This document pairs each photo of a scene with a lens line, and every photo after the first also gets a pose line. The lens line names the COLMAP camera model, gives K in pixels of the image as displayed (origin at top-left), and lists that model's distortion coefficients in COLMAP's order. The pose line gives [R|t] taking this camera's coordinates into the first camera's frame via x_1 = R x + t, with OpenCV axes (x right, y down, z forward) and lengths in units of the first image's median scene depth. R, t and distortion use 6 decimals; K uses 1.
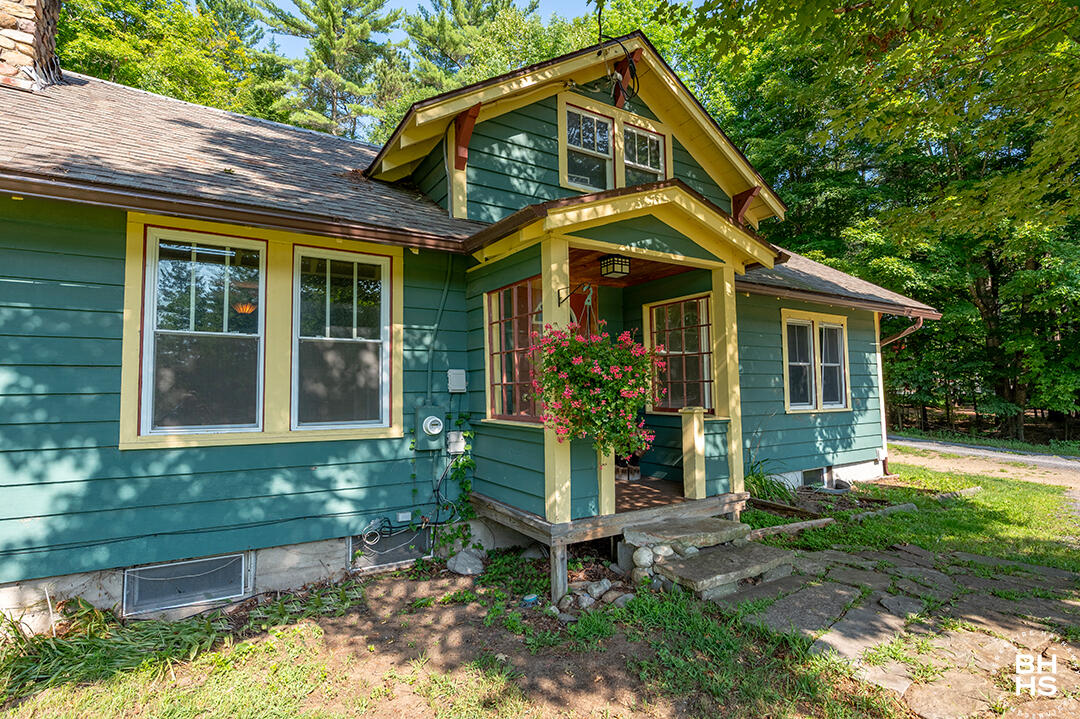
lens RADIAL K [[538.5, 0, 548.1], [0, 538.5, 363.2], [0, 0, 1]] dist [-0.005684, -0.000509]
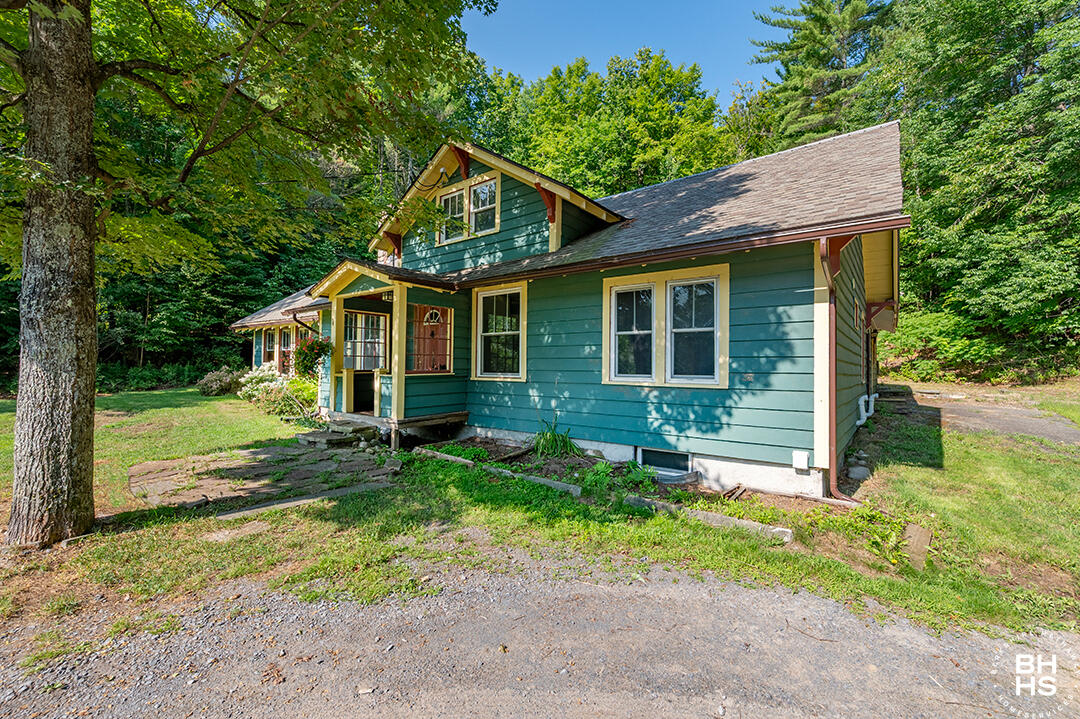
lens RADIAL K [[455.2, 0, 542.5], [0, 455.2, 364.9], [0, 0, 1]] dist [0.000848, 0.000139]
pose [[0.353640, 0.010490, -0.935323, 1.870103], [0.039635, 0.998871, 0.026188, 0.051683], [0.934541, -0.046332, 0.352825, 0.918235]]
